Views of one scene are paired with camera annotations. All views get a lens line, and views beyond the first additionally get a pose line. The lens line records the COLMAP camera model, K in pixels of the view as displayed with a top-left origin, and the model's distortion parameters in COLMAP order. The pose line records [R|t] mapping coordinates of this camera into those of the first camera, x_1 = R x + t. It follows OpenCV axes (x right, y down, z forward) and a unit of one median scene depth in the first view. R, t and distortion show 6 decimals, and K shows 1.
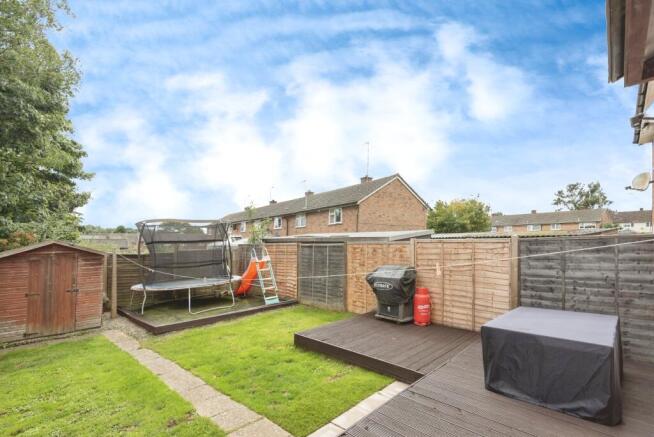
lens RADIAL K [[296.3, 0, 325.2], [0, 296.3, 215.5], [0, 0, 1]] dist [0.036420, -0.018564]
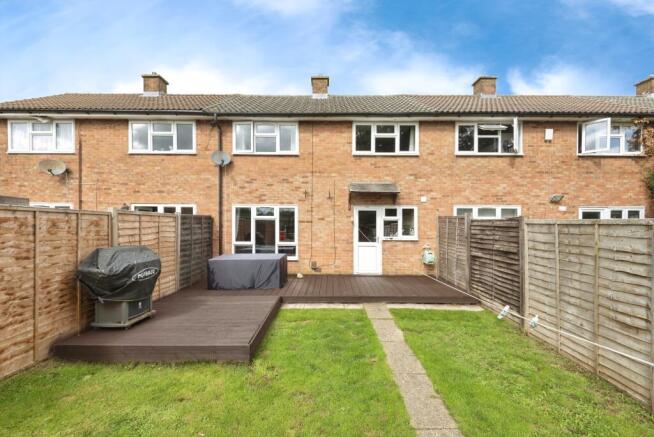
lens RADIAL K [[296.3, 0, 325.2], [0, 296.3, 215.5], [0, 0, 1]] dist [0.036420, -0.018564]
pose [[-0.689533, 0.006551, 0.724225, -0.533078], [-0.085728, 0.992191, -0.090596, 0.109939], [-0.719163, -0.124556, -0.683587, 1.032828]]
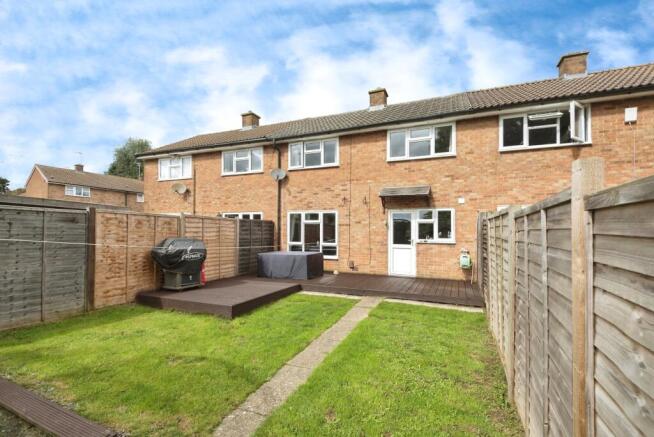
lens RADIAL K [[299.1, 0, 327.0], [0, 299.1, 218.5], [0, 0, 1]] dist [0.037464, -0.019206]
pose [[-0.355097, 0.033041, 0.934245, -0.845859], [-0.107646, 0.991282, -0.075973, 0.115169], [-0.928611, -0.127545, -0.348445, 0.814228]]
